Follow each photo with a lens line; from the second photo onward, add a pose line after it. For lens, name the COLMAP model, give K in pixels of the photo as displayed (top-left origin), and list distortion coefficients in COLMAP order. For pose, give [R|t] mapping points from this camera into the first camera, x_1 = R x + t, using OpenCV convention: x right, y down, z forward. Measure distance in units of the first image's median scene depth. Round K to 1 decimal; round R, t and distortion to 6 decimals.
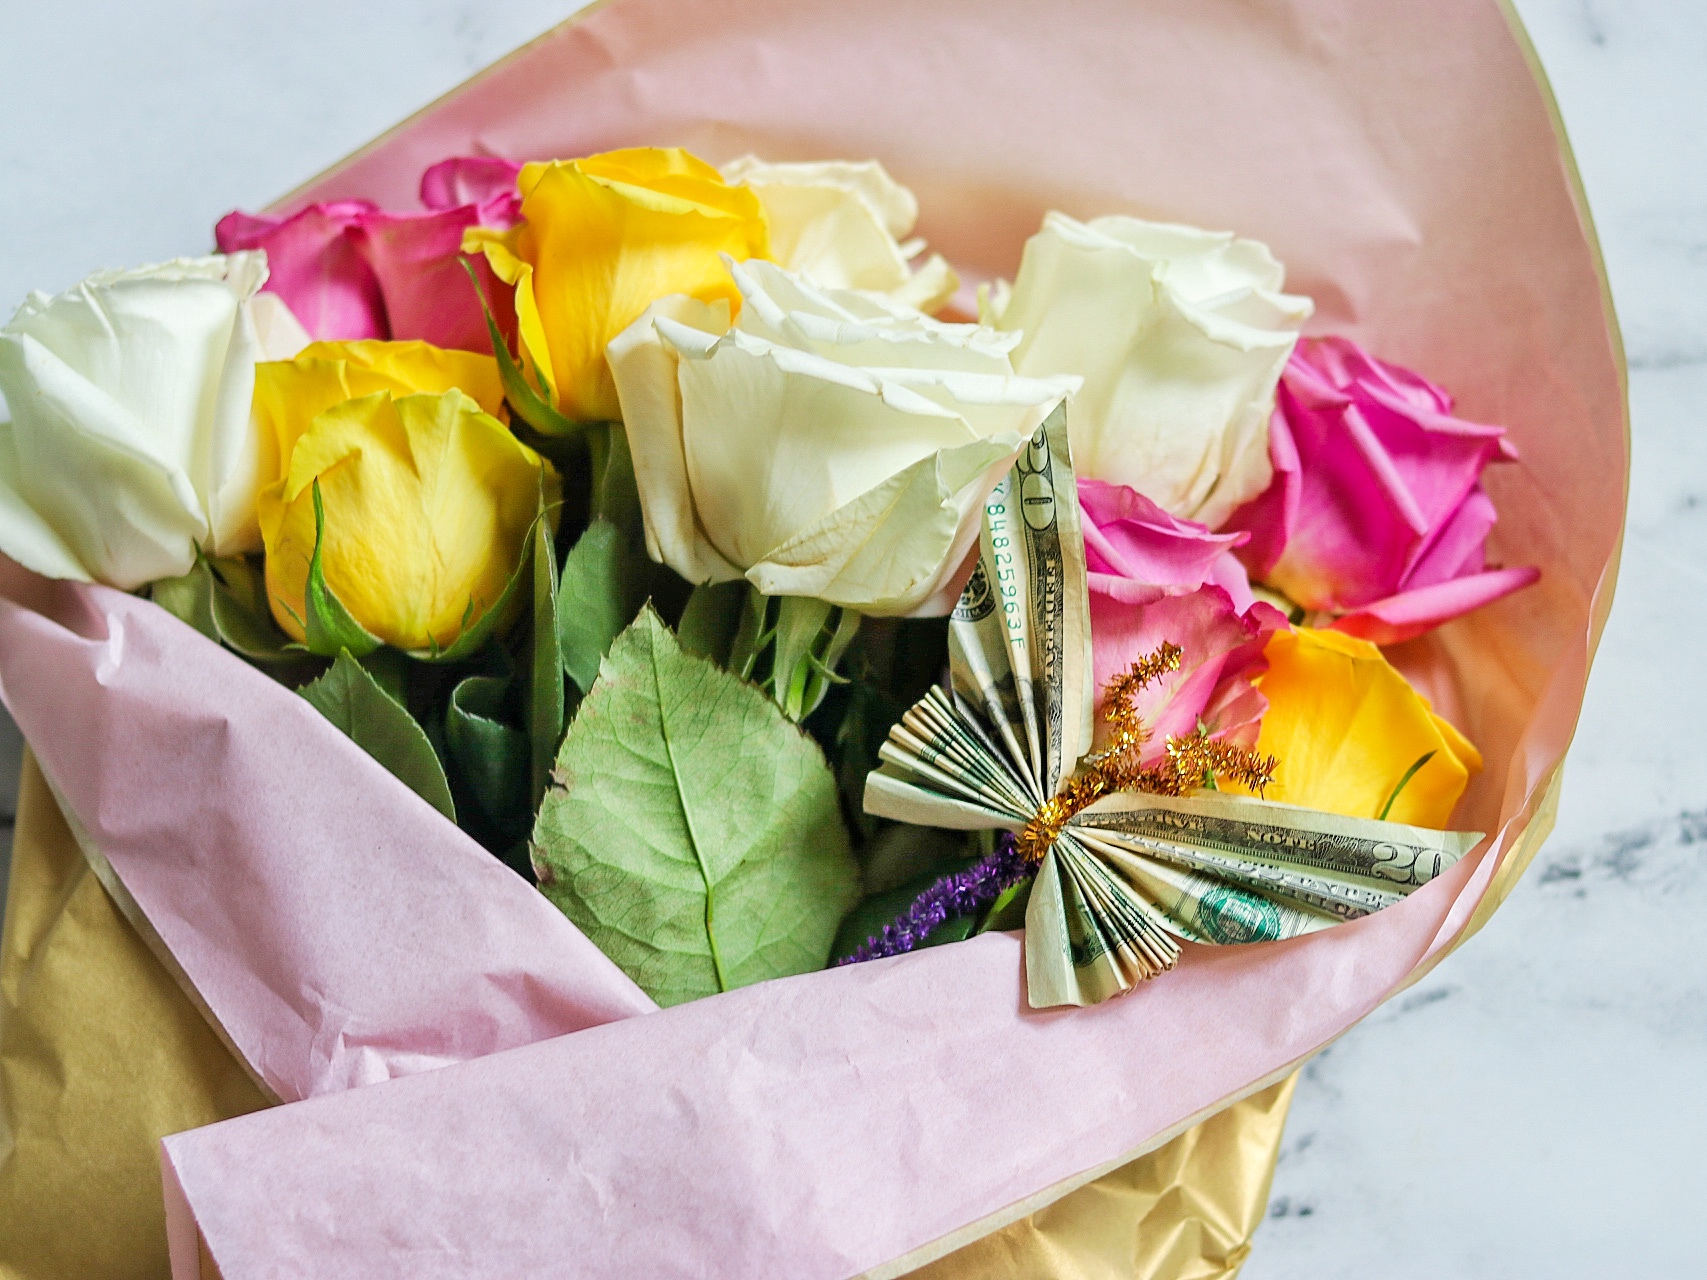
lens RADIAL K [[4807.5, 0, 853.5], [0, 4807.5, 640.0], [0, 0, 1]] dist [-0.154606, 0.246509]
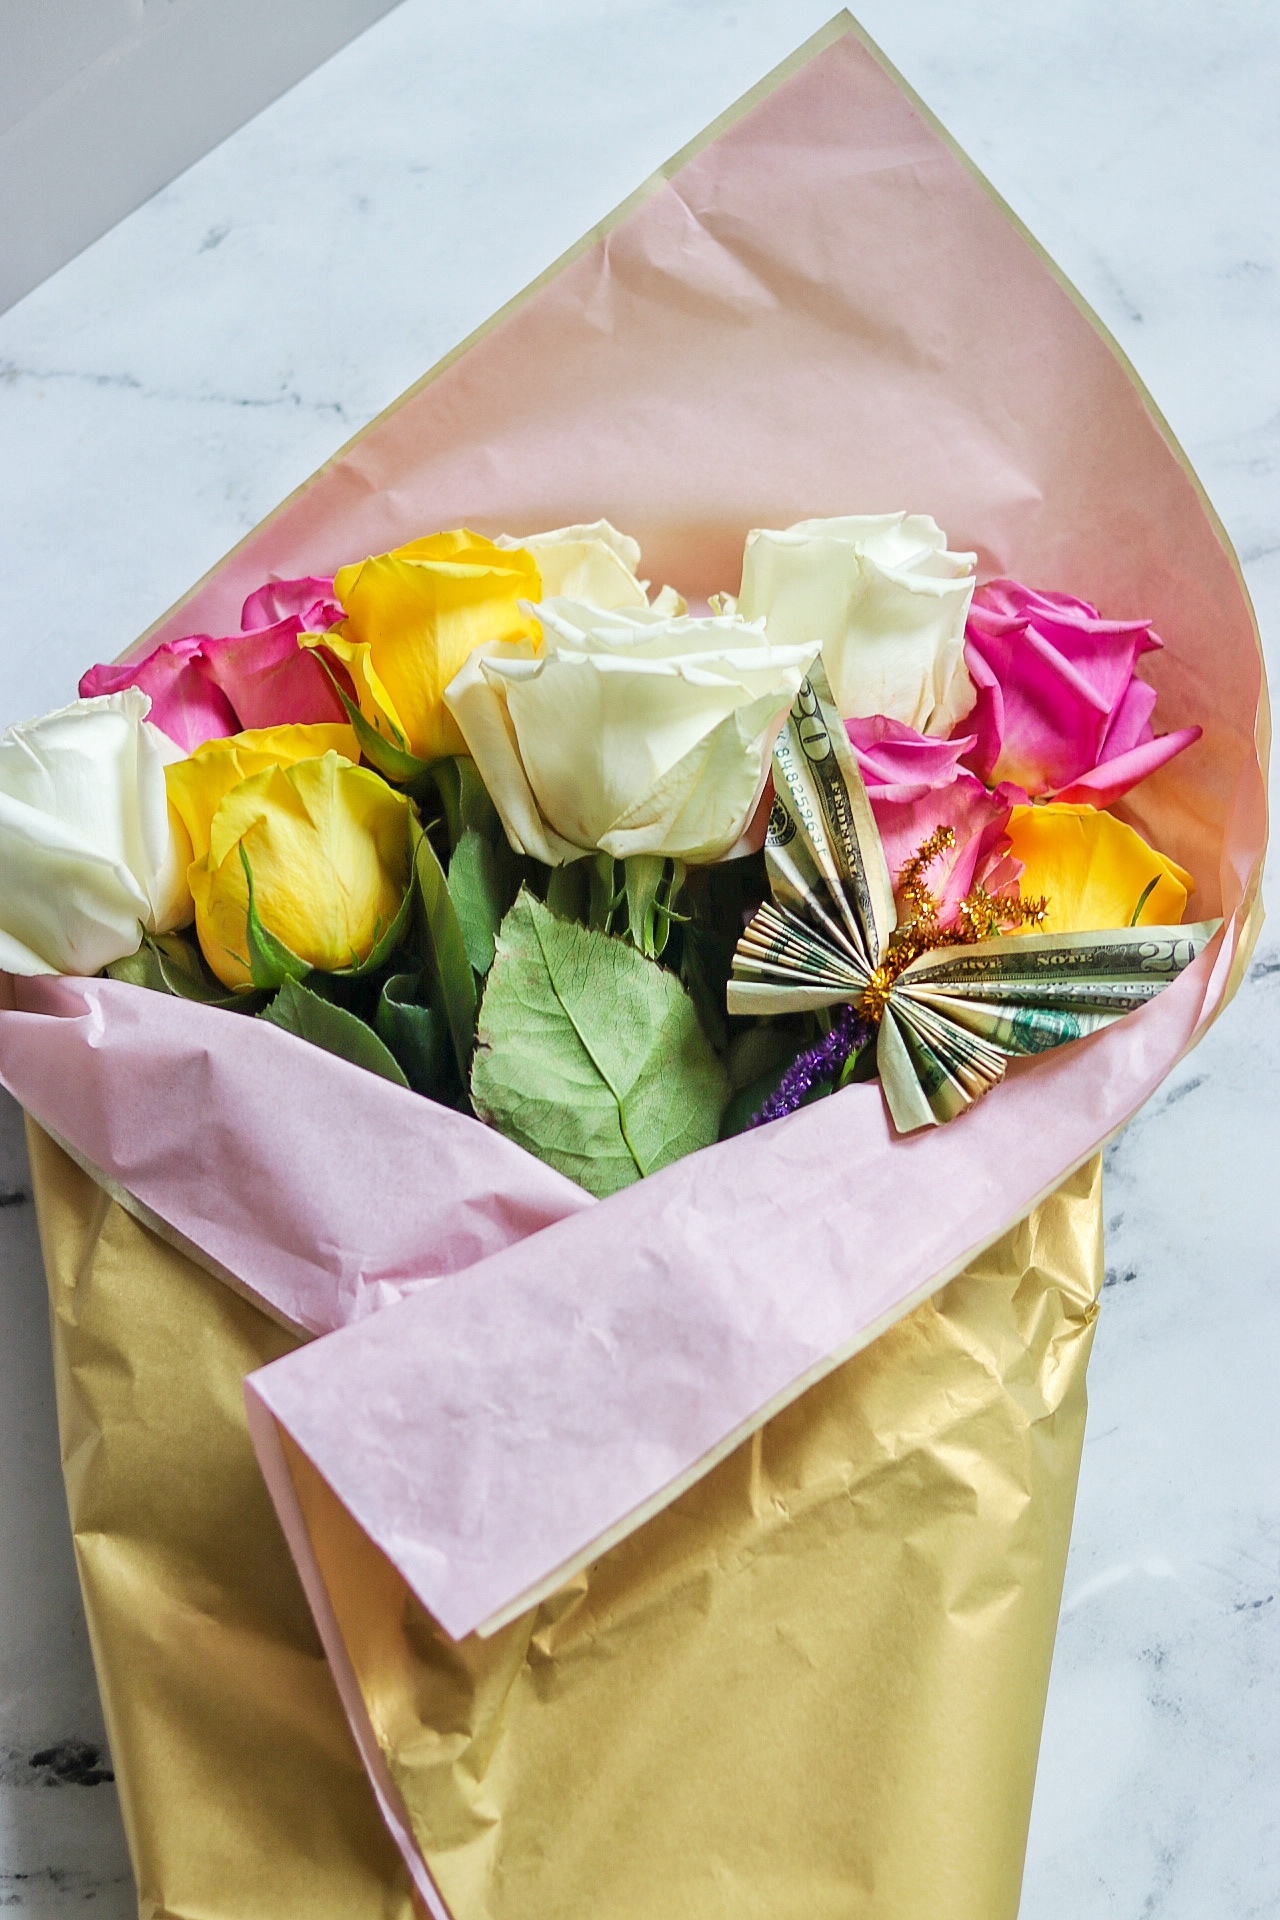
lens RADIAL K [[4727.4, 0, 581.5], [0, 4727.4, 960.4], [0, 0, 1]] dist [-0.135798, 0.246422]
pose [[0.974667, -0.207215, 0.084178, -0.134073], [0.212282, 0.975578, -0.056424, 0.082583], [-0.070430, 0.072864, 0.994852, -0.208958]]
